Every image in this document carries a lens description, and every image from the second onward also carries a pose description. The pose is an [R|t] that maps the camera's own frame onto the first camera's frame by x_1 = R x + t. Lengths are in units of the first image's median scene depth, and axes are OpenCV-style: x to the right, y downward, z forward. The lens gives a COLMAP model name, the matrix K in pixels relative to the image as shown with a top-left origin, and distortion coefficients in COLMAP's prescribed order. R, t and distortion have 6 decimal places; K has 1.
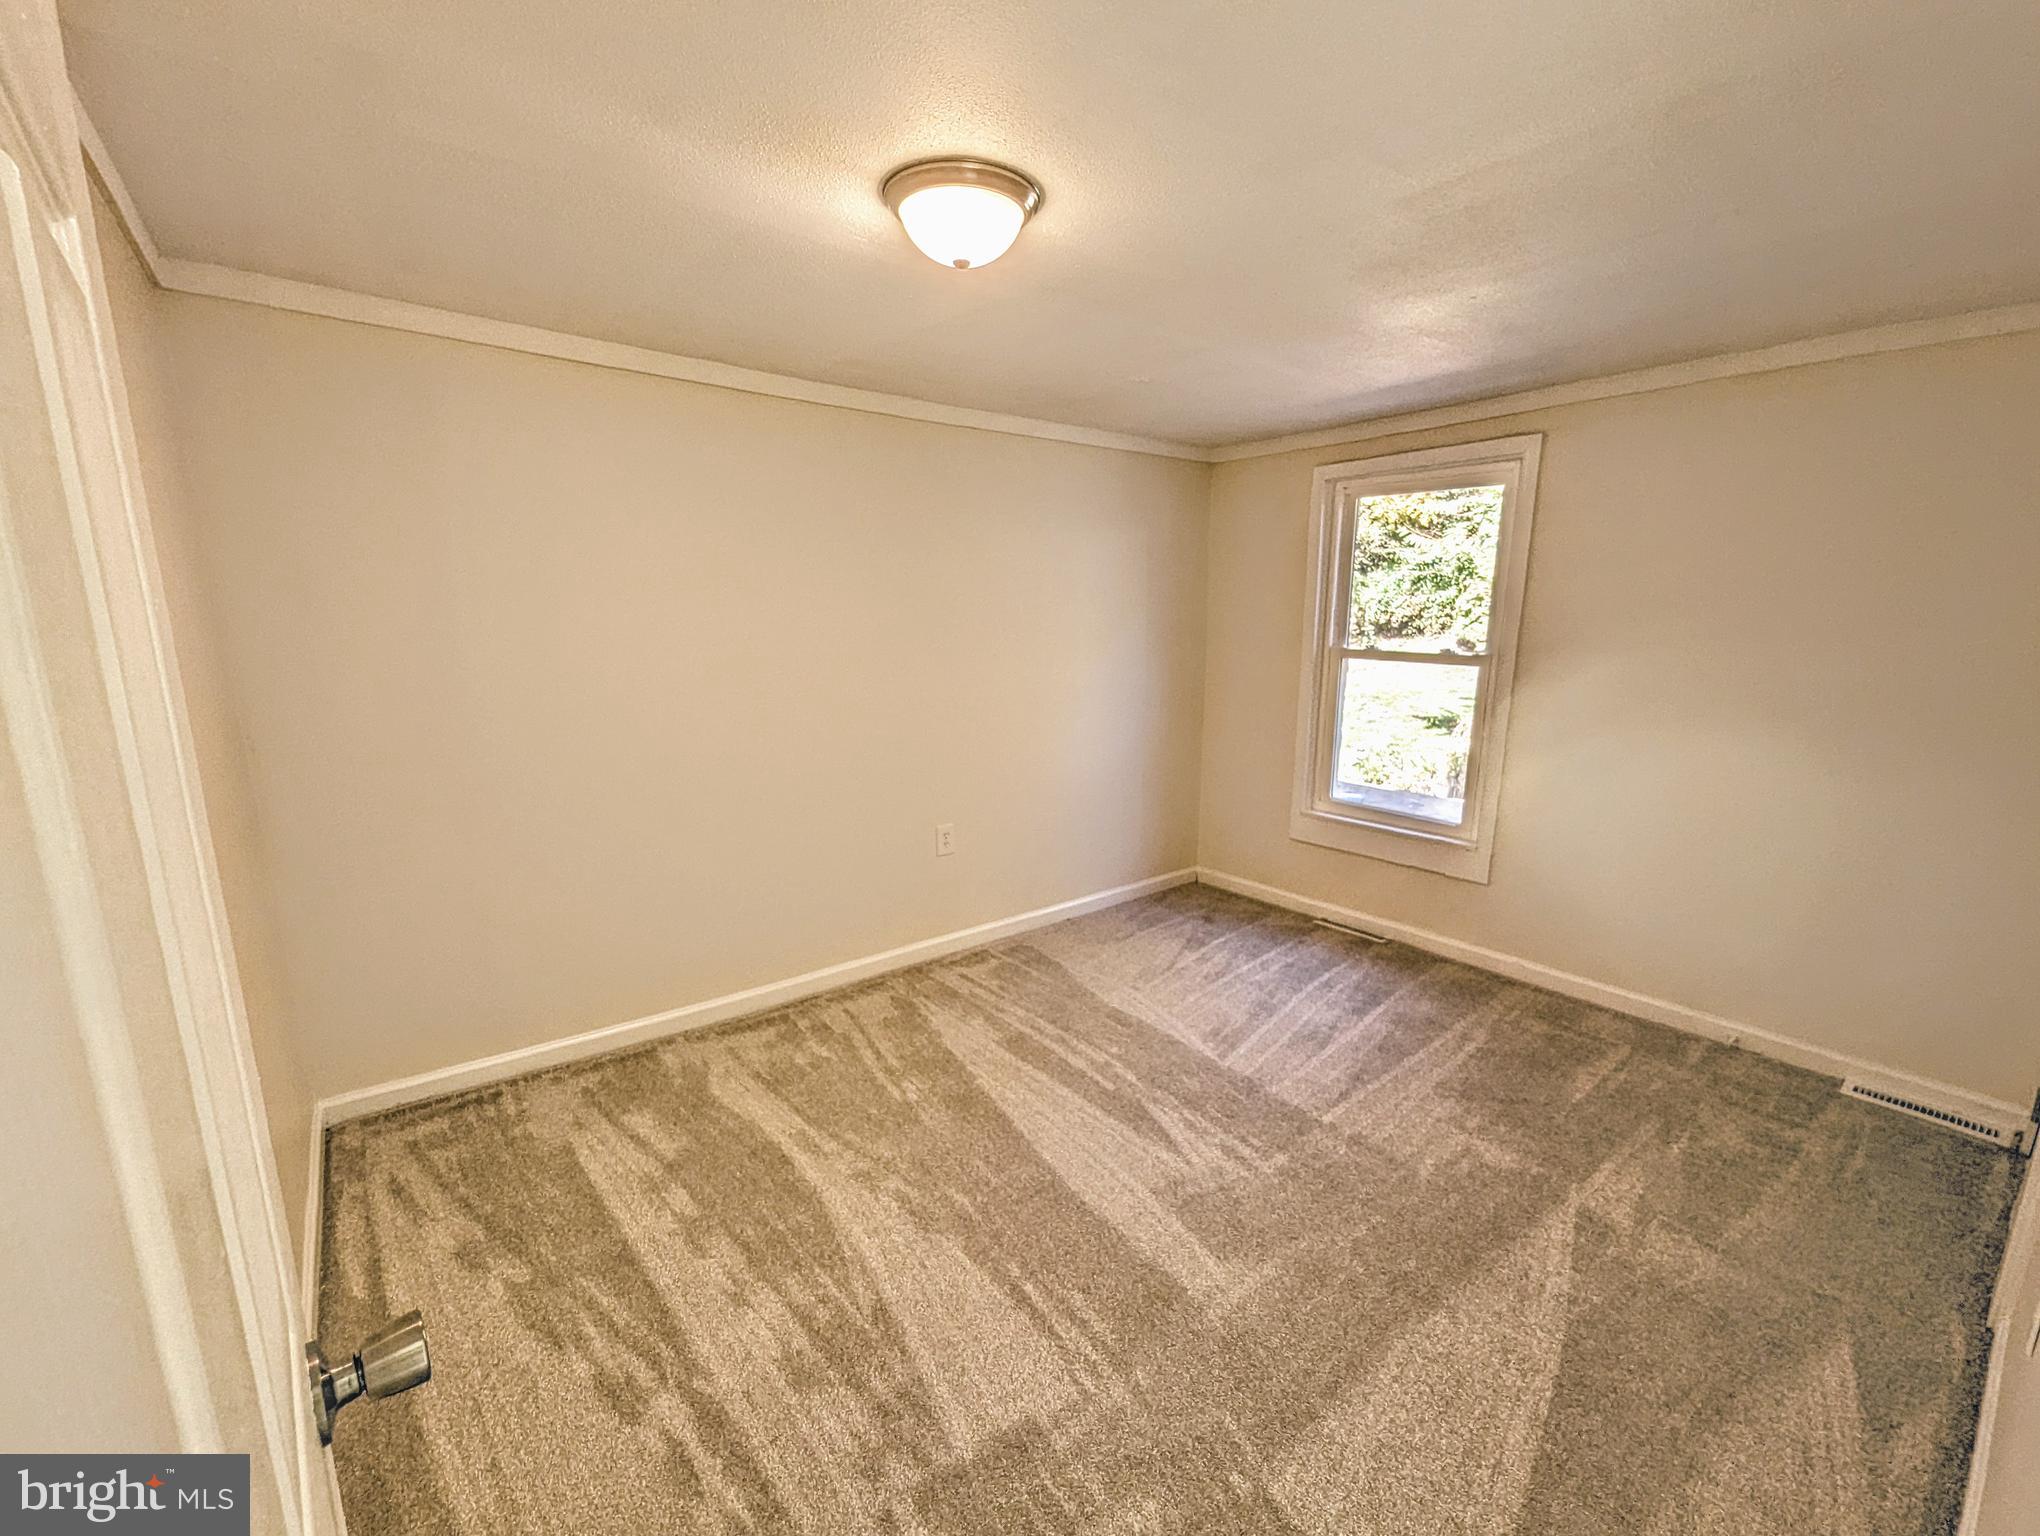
lens RADIAL K [[859.7, 0, 1031.6], [0, 859.7, 768.3], [0, 0, 1]] dist [0.000395, 0.000500]
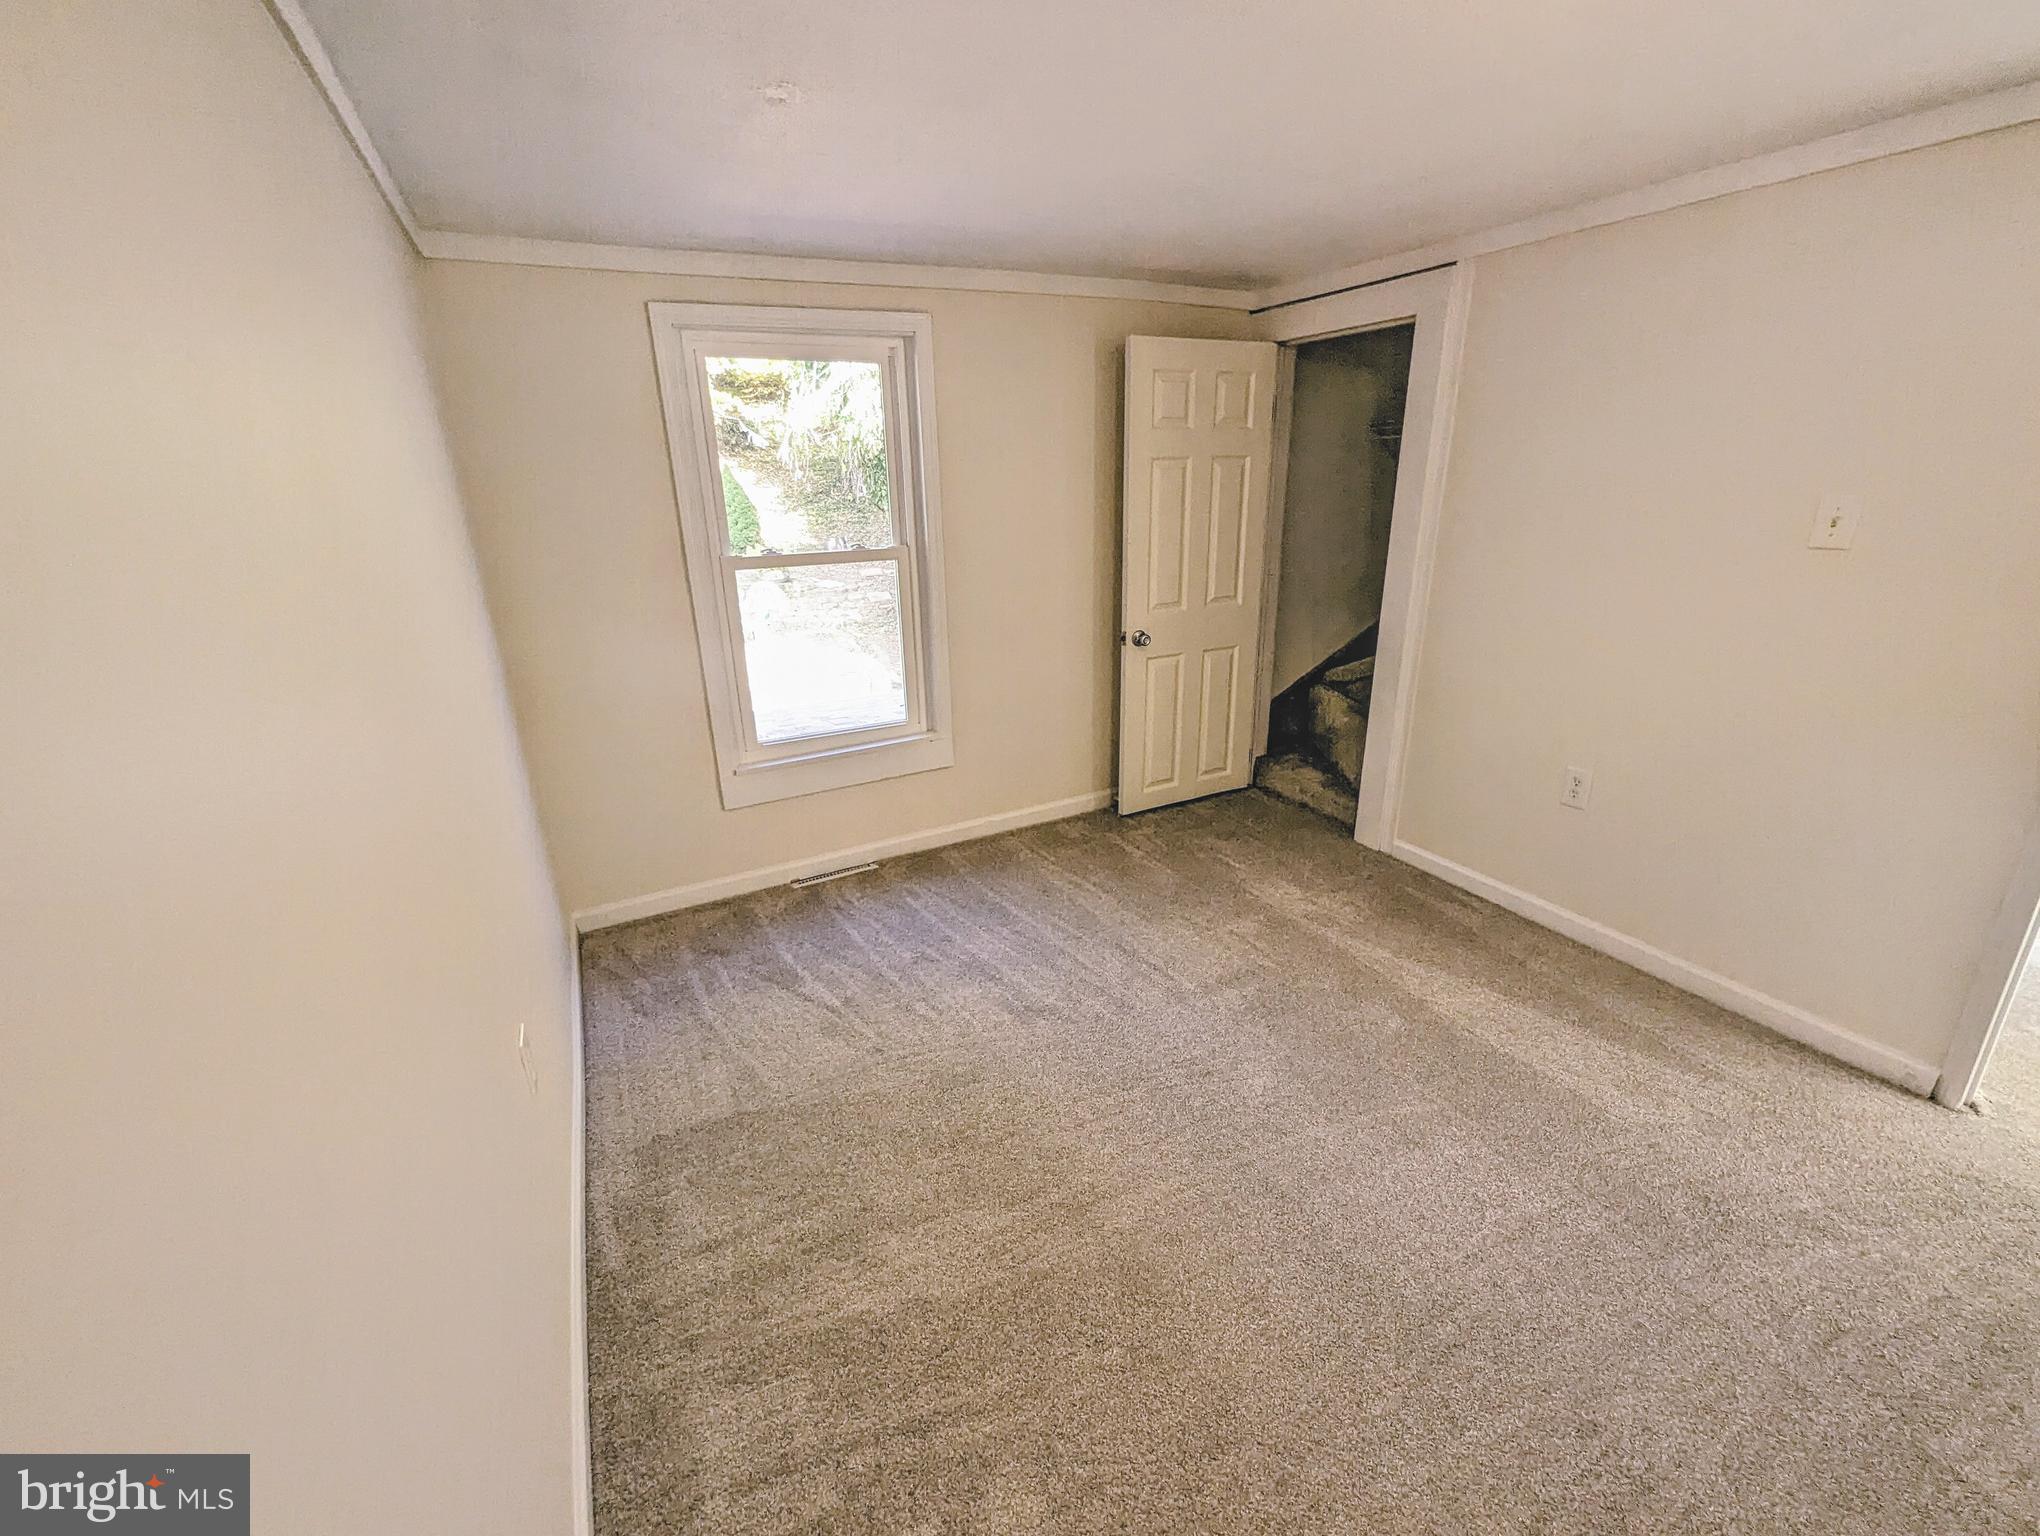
lens RADIAL K [[859.7, 0, 1028.6], [0, 859.7, 776.2], [0, 0, 1]] dist [0.000395, 0.000500]
pose [[0.197661, -0.328558, 0.923569, -0.416649], [0.219035, 0.933140, 0.285086, -0.128820], [-0.955486, 0.145943, 0.256411, 0.618135]]
